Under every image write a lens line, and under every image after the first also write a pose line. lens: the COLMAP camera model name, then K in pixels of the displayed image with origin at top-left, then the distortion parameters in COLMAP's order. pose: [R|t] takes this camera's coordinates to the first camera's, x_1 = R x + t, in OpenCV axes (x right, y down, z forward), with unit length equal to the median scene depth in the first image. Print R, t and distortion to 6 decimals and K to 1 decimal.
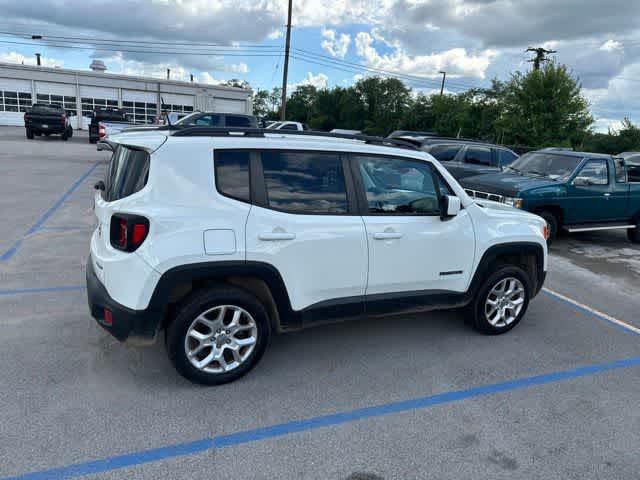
lens RADIAL K [[452.0, 0, 320.0], [0, 452.0, 240.0], [0, 0, 1]] dist [0.034134, -0.032160]
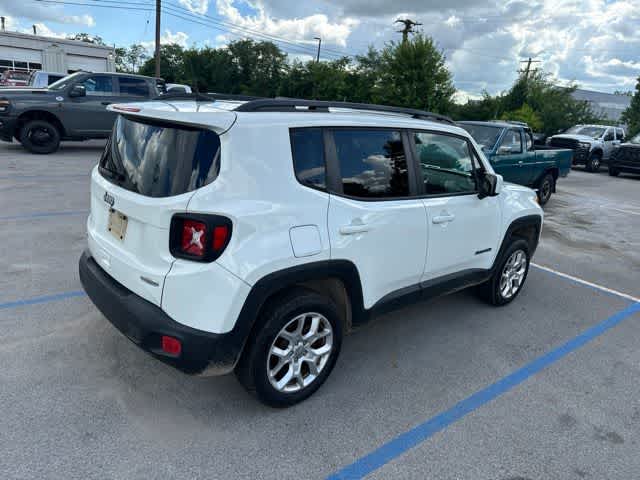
lens RADIAL K [[452.0, 0, 320.0], [0, 452.0, 240.0], [0, 0, 1]] dist [0.034134, -0.032160]
pose [[0.961063, -0.067580, 0.267939, -0.150865], [0.048612, 0.995860, 0.076813, -0.021498], [-0.272020, -0.060797, 0.960369, 0.068656]]
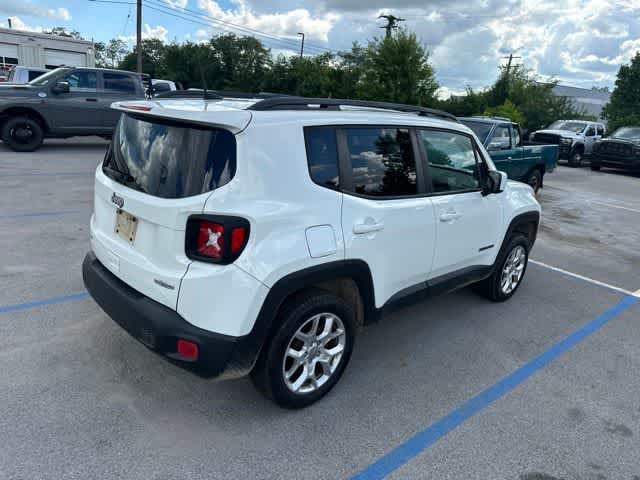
lens RADIAL K [[452.0, 0, 320.0], [0, 452.0, 240.0], [0, 0, 1]] dist [0.034134, -0.032160]
pose [[0.950292, -0.080840, 0.300682, -0.169620], [0.056932, 0.994540, 0.087458, -0.025025], [-0.306111, -0.065992, 0.949706, 0.077551]]
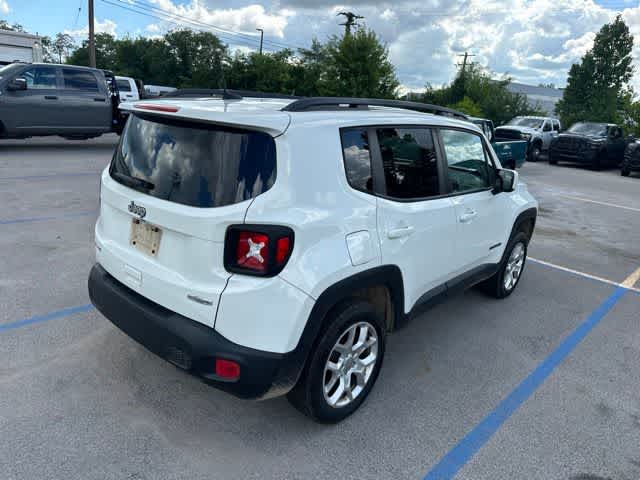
lens RADIAL K [[452.0, 0, 320.0], [0, 452.0, 240.0], [0, 0, 1]] dist [0.034134, -0.032160]
pose [[0.918794, -0.109455, 0.379259, -0.210028], [0.077214, 0.992062, 0.099252, -0.033202], [-0.387112, -0.061907, 0.919952, 0.108687]]
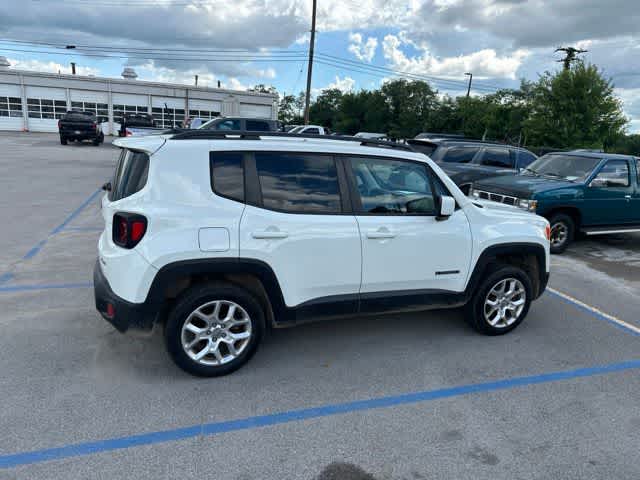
lens RADIAL K [[452.0, 0, 320.0], [0, 452.0, 240.0], [0, 0, 1]] dist [0.034134, -0.032160]
pose [[0.998314, 0.004246, -0.057883, 0.030248], [-0.004703, 0.999959, -0.007760, 0.004301], [0.057848, 0.008019, 0.998293, -0.011846]]
